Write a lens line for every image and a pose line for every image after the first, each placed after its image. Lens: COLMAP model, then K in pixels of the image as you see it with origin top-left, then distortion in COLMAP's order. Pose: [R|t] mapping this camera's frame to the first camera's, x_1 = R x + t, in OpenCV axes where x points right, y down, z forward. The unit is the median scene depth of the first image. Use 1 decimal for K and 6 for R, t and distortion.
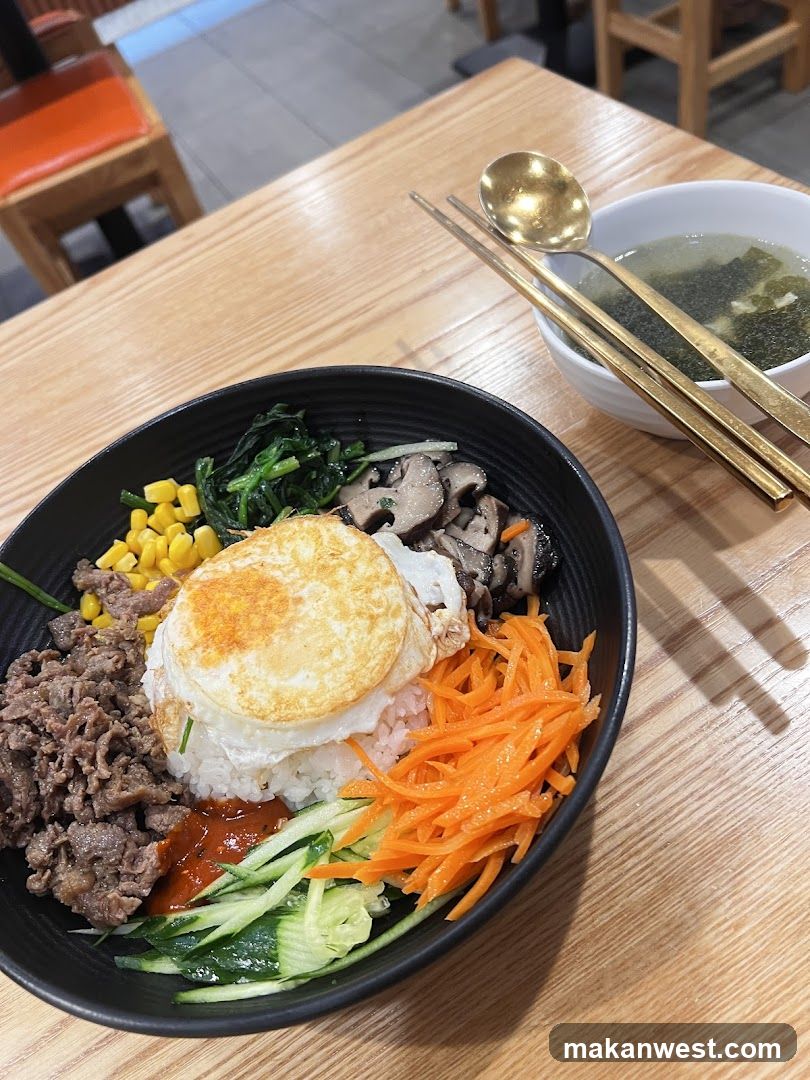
lens RADIAL K [[839.9, 0, 404.9], [0, 839.9, 540.3], [0, 0, 1]] dist [0.017360, -0.006581]
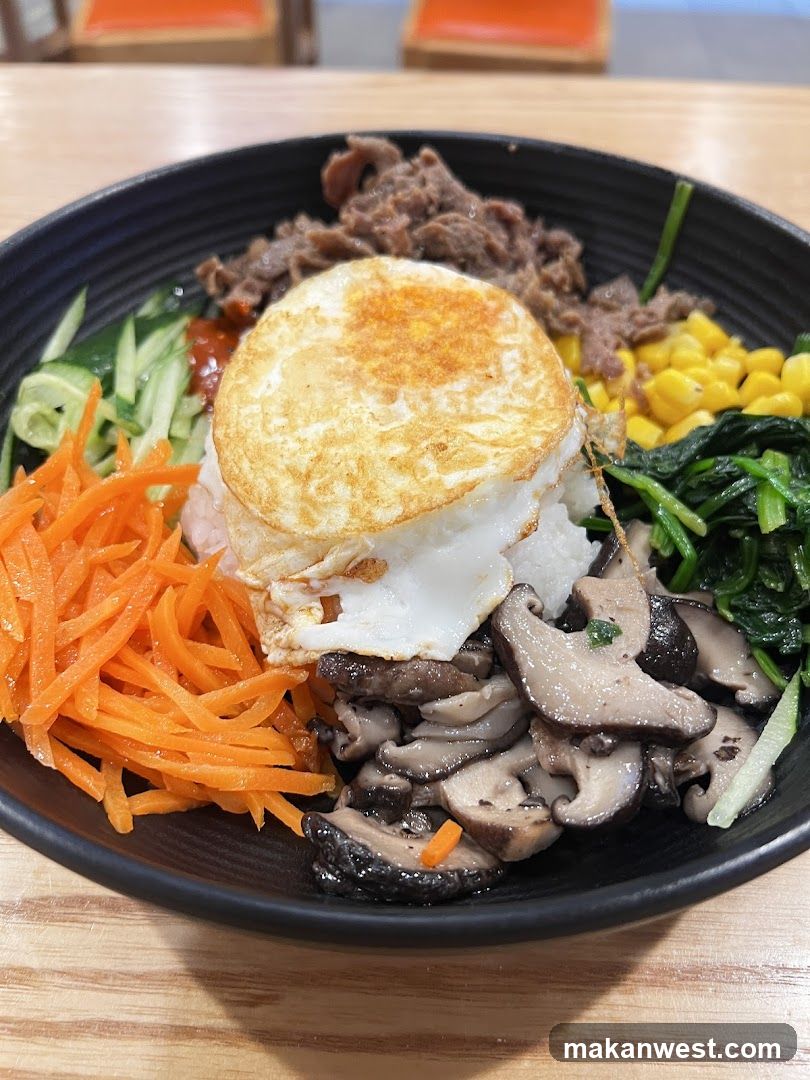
lens RADIAL K [[839.9, 0, 404.7], [0, 839.9, 540.5], [0, 0, 1]] dist [0.017360, -0.006581]
pose [[-0.395394, 0.819446, -0.414936, 0.196549], [-0.669177, 0.052452, 0.741249, -0.355024], [0.629178, 0.570751, 0.527616, 0.646740]]
